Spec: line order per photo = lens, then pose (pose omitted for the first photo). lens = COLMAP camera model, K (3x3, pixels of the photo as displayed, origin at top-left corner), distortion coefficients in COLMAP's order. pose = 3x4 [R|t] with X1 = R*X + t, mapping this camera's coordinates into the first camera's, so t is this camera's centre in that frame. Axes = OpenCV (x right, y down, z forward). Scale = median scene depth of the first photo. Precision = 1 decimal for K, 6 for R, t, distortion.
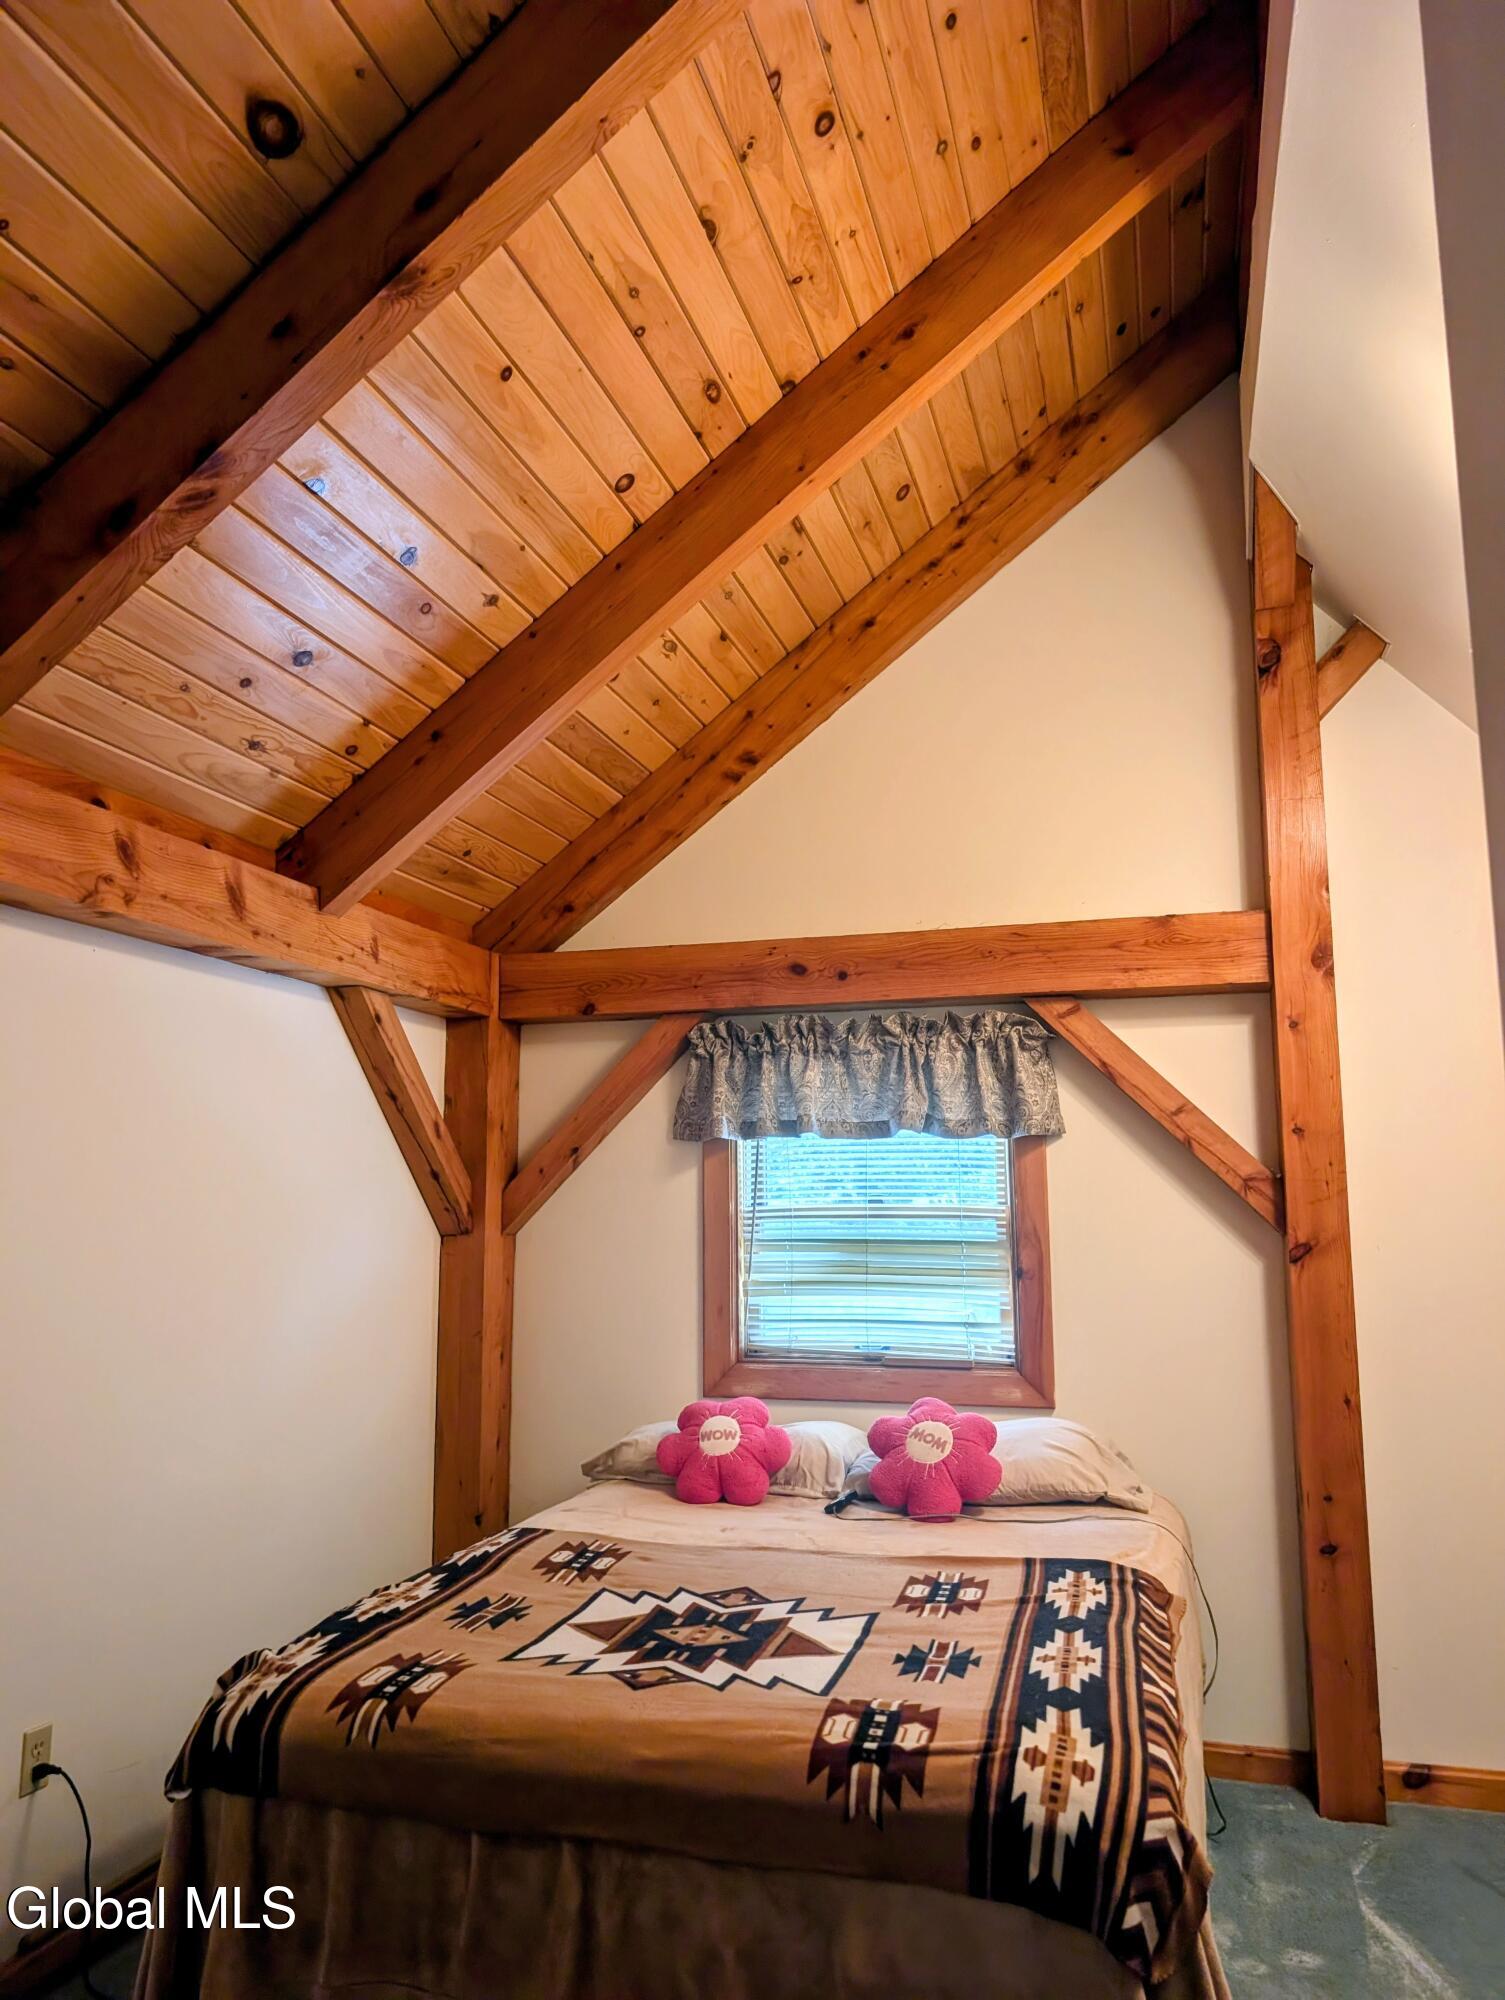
lens RADIAL K [[1435.9, 0, 753.0], [0, 1435.9, 1014.9], [0, 0, 1]] dist [0.047415, -0.066395]
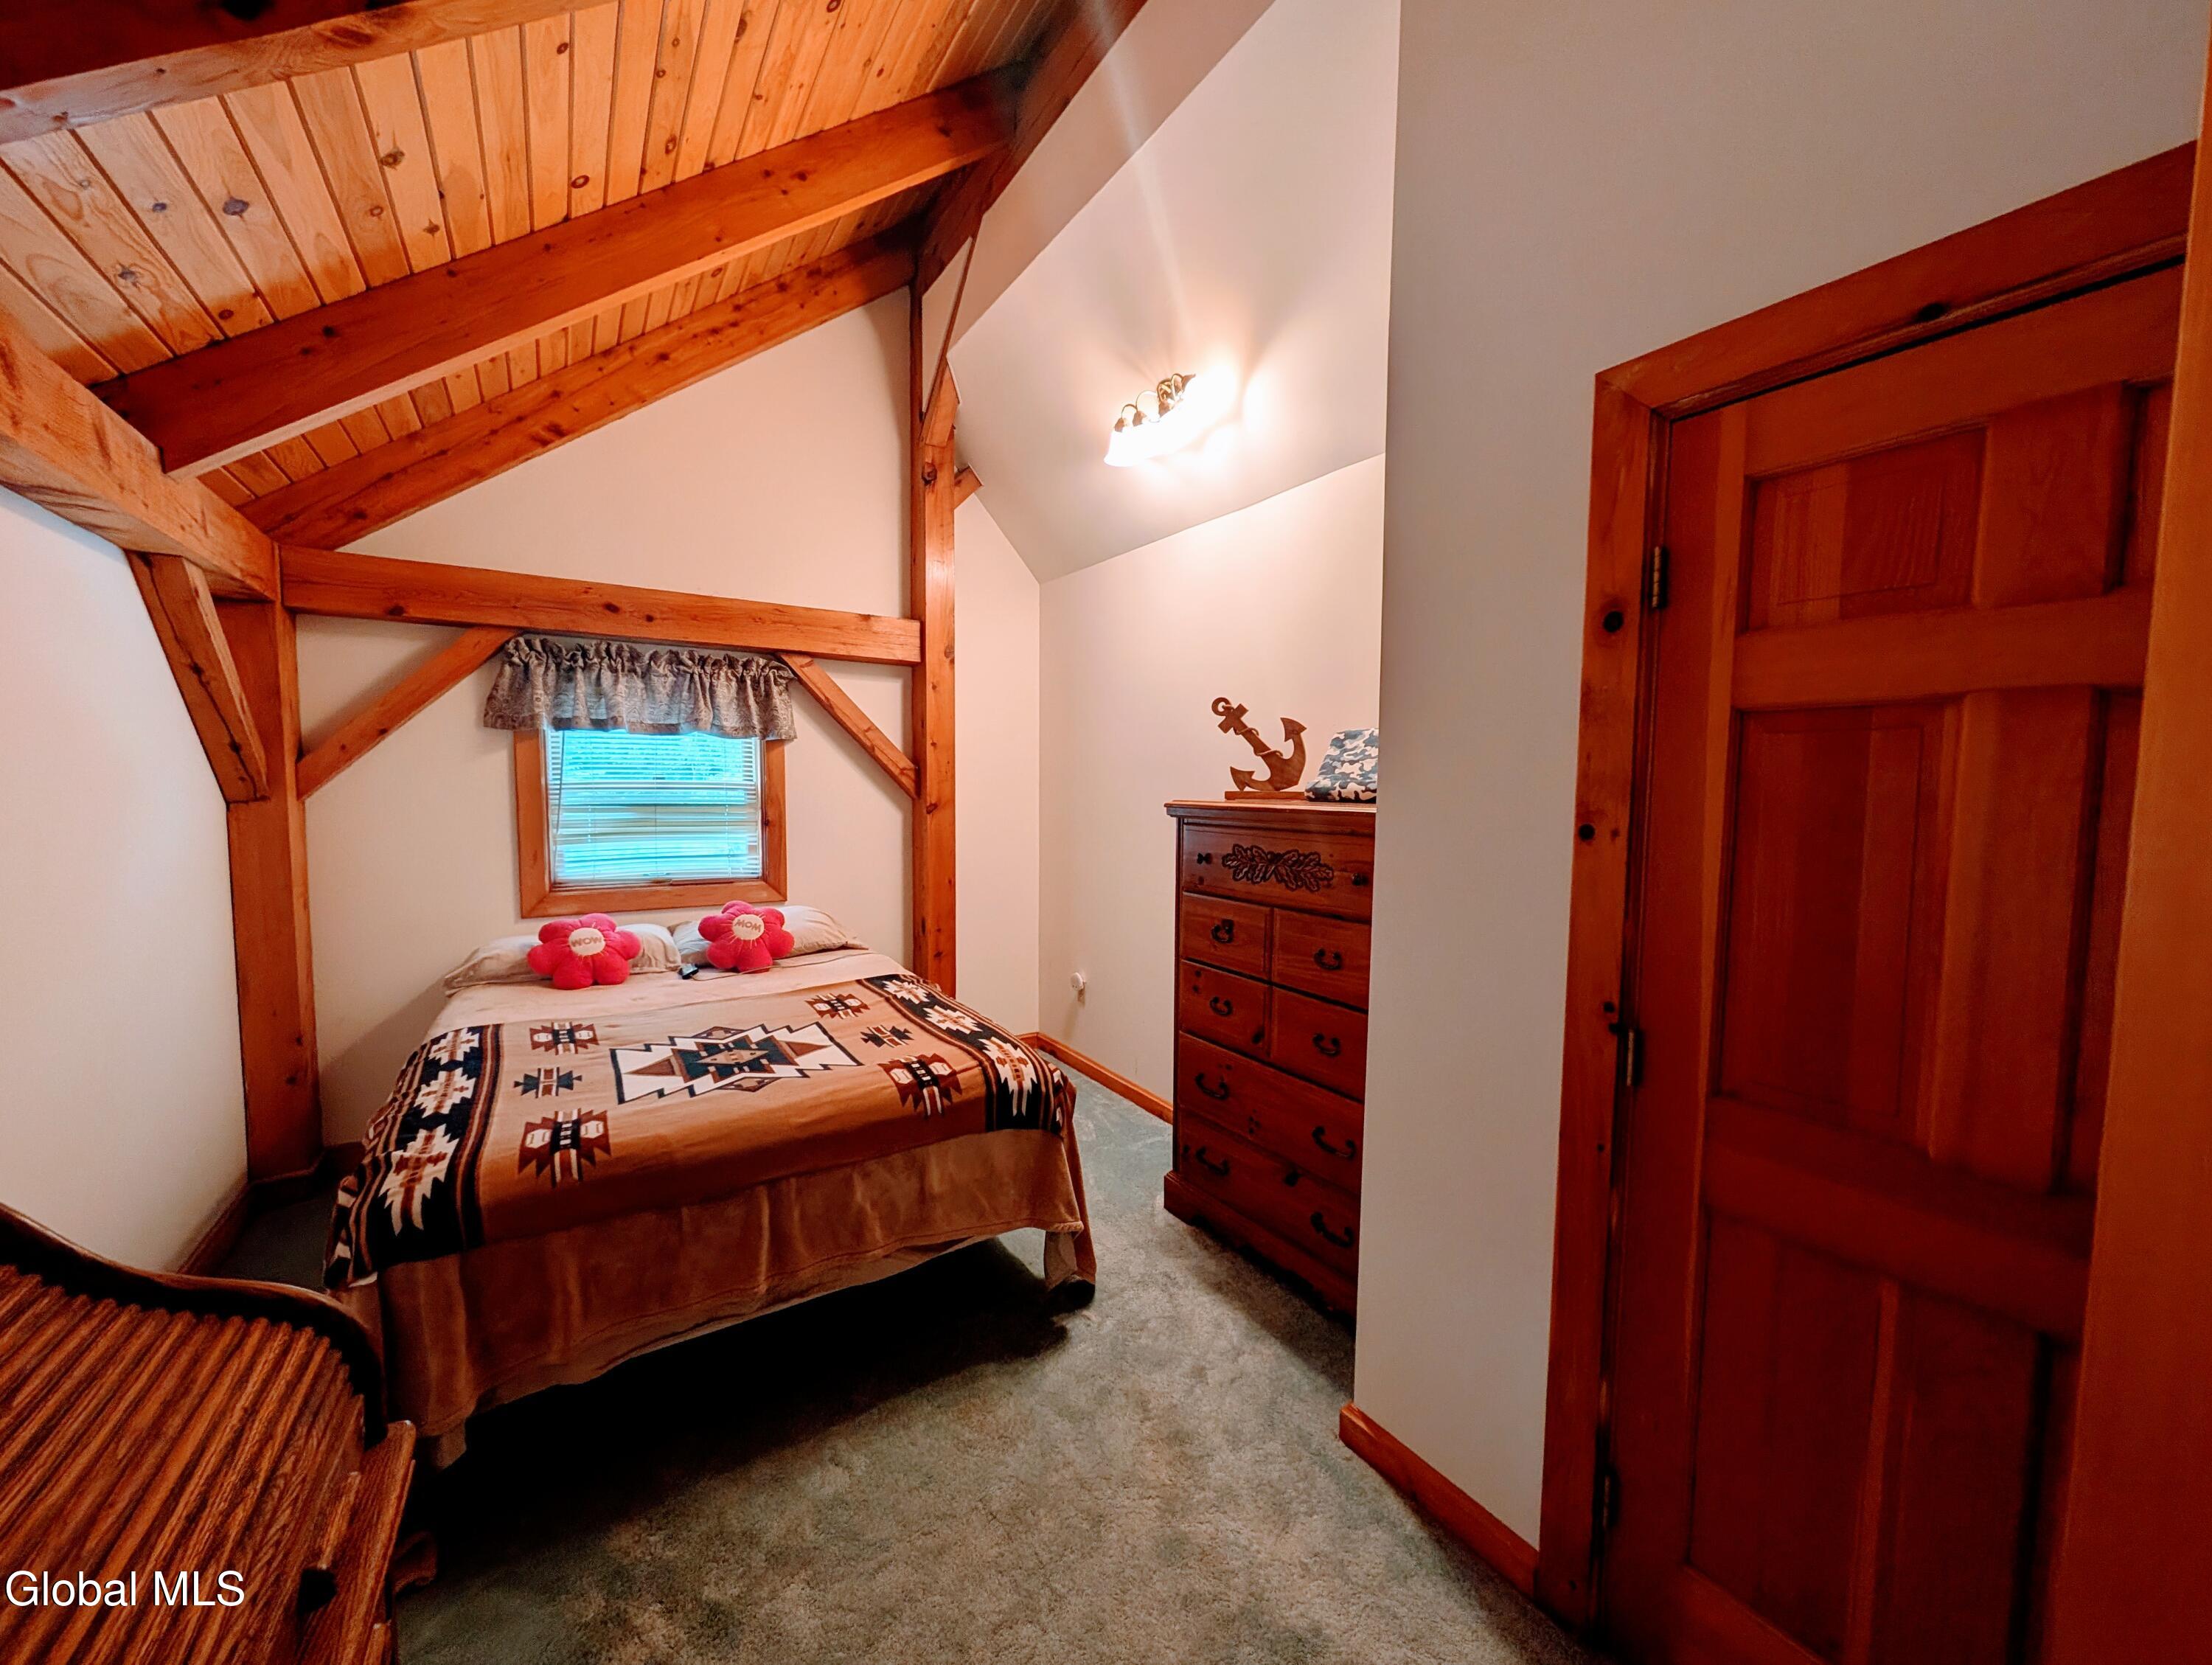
lens RADIAL K [[835.9, 0, 1106.8], [0, 835.9, 837.6], [0, 0, 1]] dist [-0.001558, 0.000738]
pose [[0.648430, -0.039130, 0.760268, -0.309199], [-0.115481, 0.982065, 0.149039, 0.010910], [-0.752464, -0.184438, 0.632282, 0.116394]]
